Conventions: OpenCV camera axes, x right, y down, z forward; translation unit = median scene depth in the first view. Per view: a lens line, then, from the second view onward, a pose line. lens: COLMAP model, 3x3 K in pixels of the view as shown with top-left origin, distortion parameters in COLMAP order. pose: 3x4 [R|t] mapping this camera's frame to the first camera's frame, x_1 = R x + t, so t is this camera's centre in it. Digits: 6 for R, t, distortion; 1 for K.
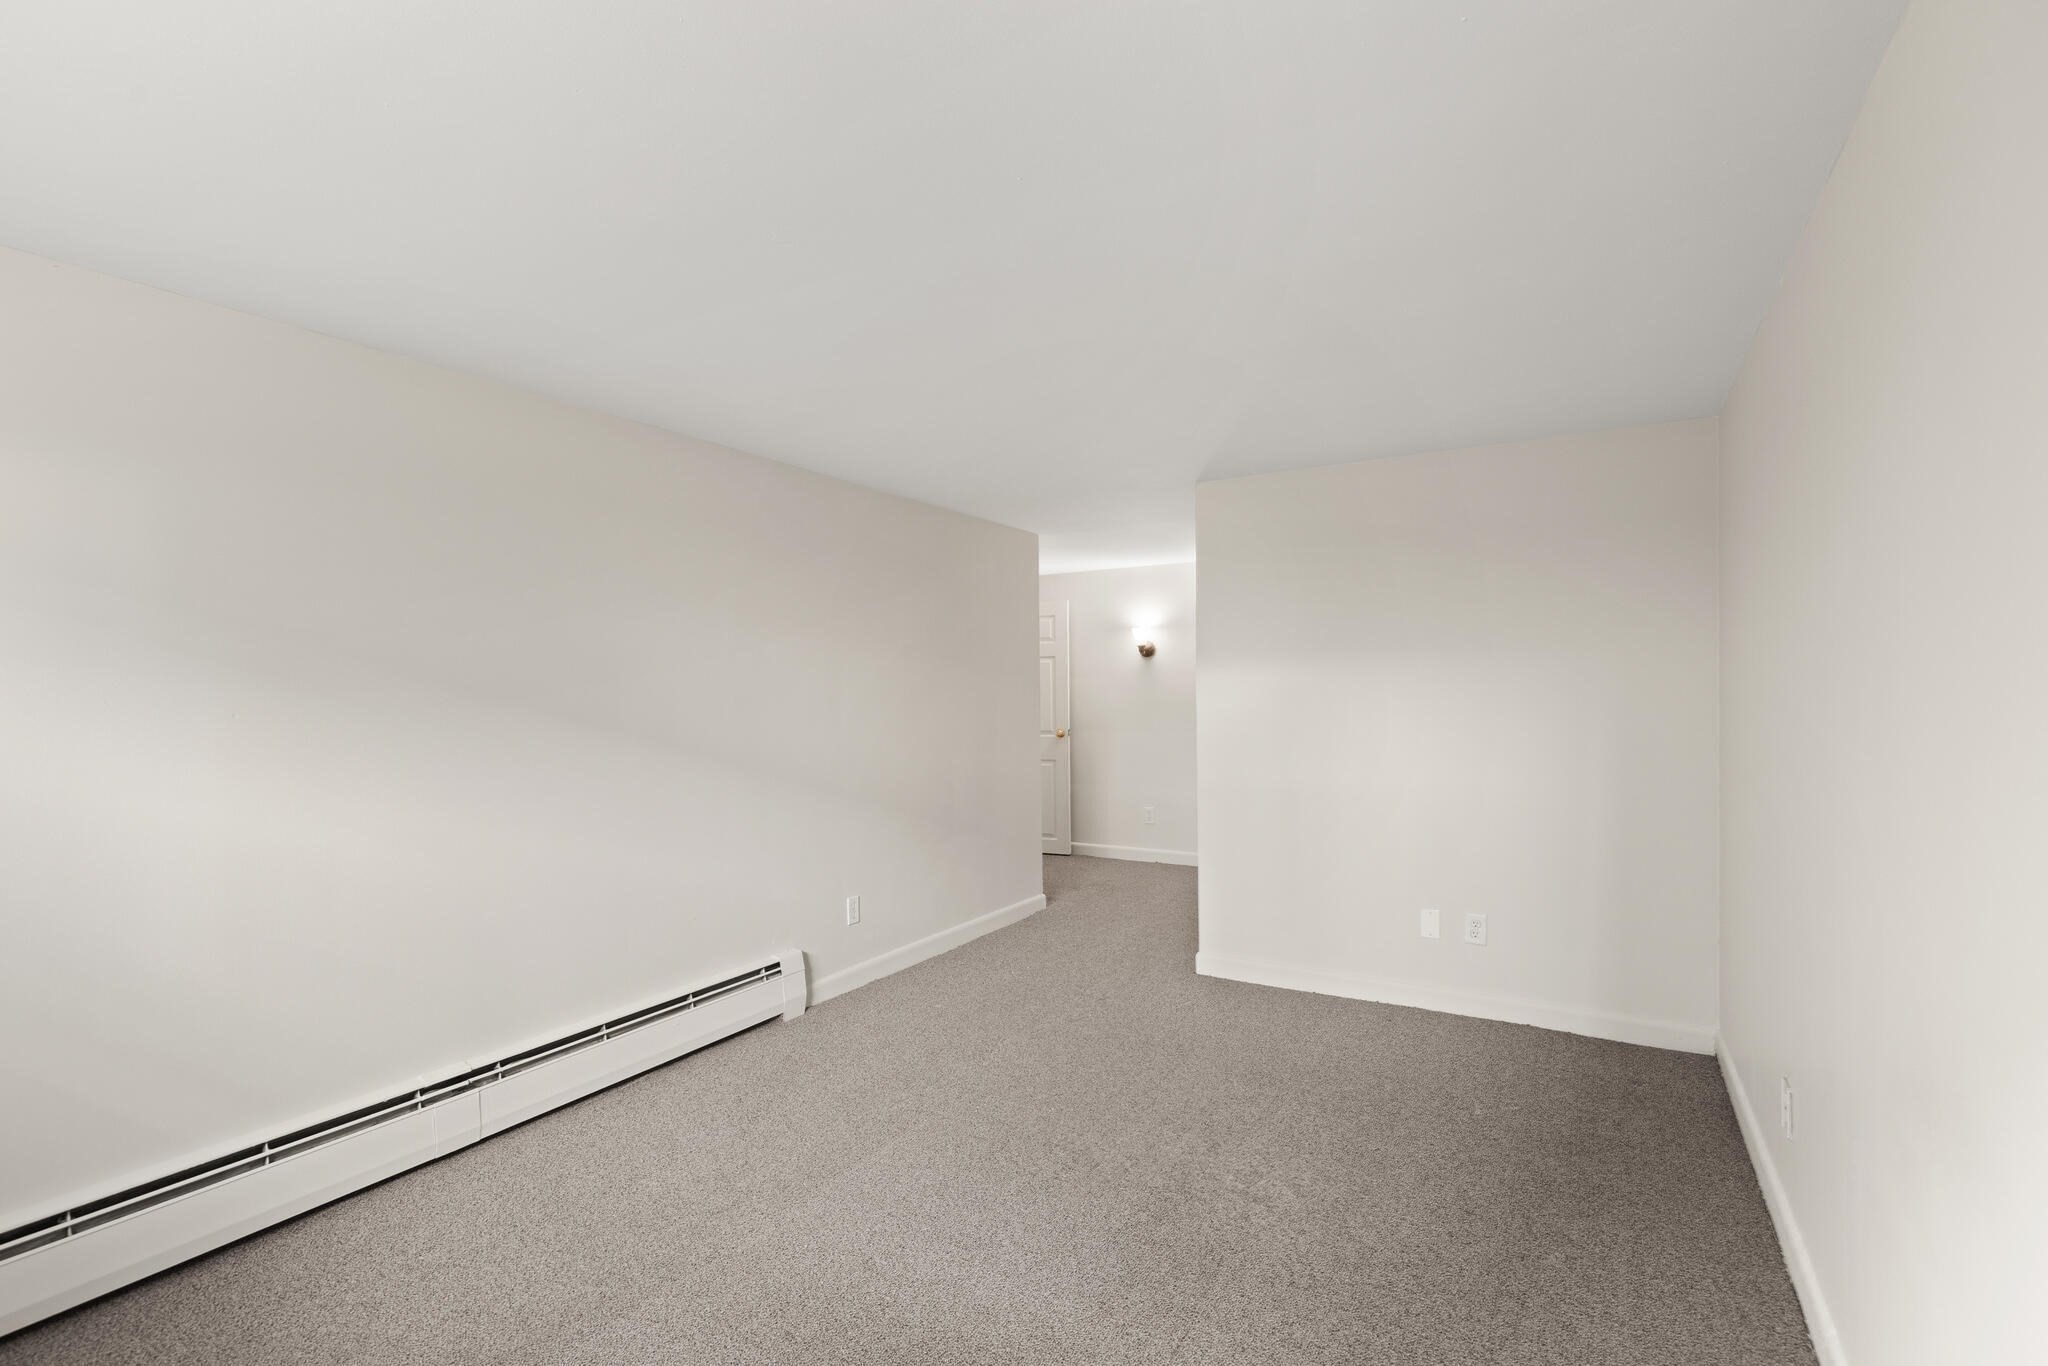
lens RADIAL K [[932.2, 0, 1025.7], [0, 932.2, 703.4], [0, 0, 1]] dist [0.005565, -0.001130]
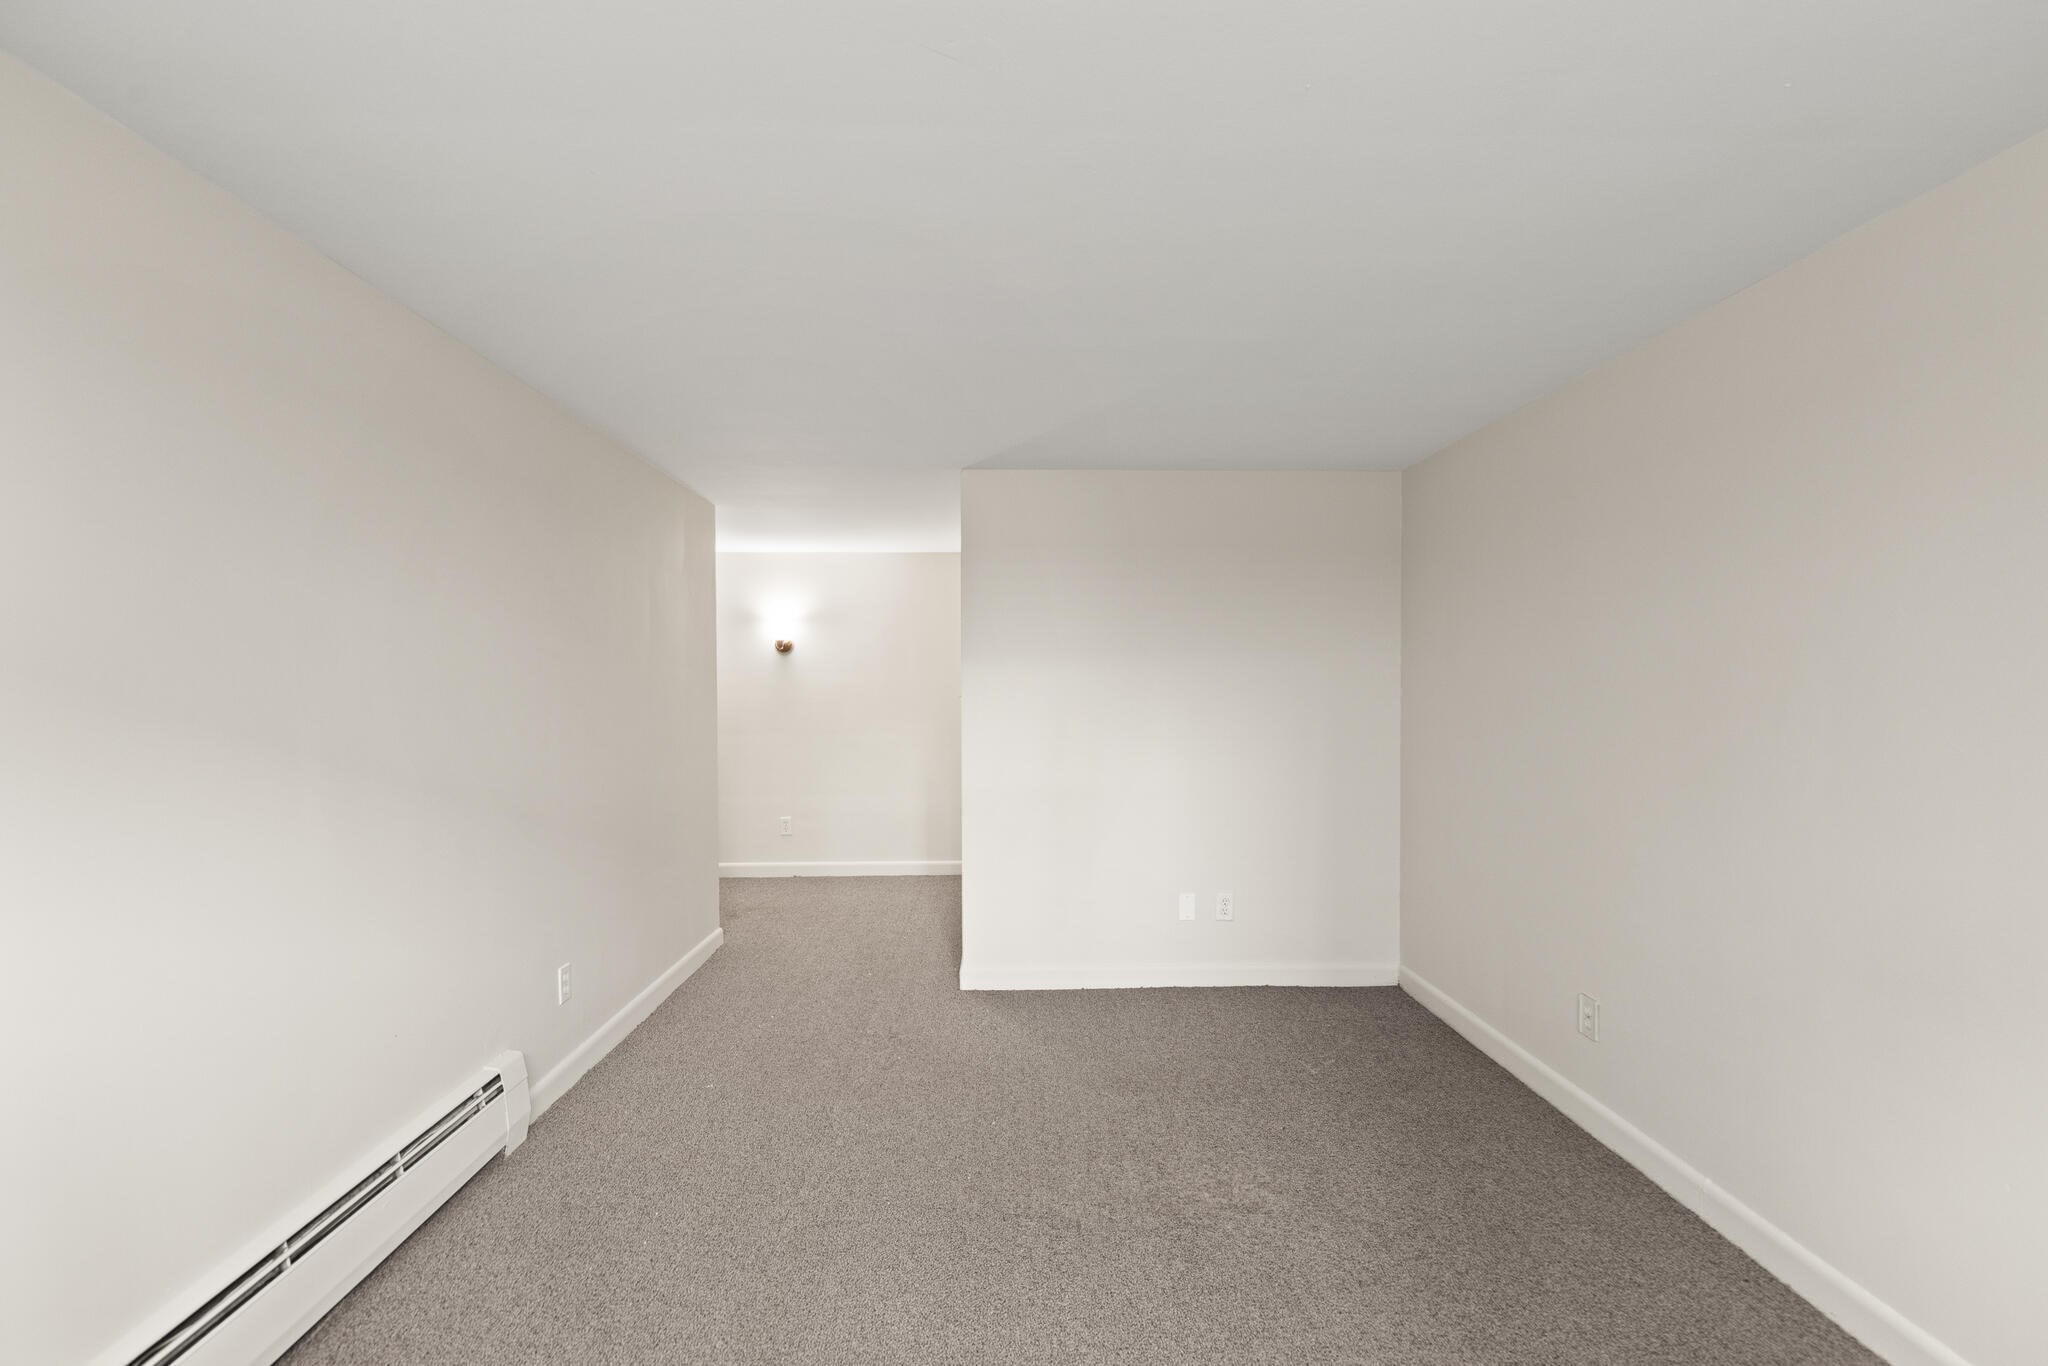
lens RADIAL K [[932.2, 0, 1025.7], [0, 932.2, 703.4], [0, 0, 1]] dist [0.005565, -0.001130]
pose [[0.840853, -0.003029, 0.541256, -0.299202], [0.001540, 0.999994, 0.003204, -0.003366], [-0.541262, -0.001861, 0.840852, 0.187523]]
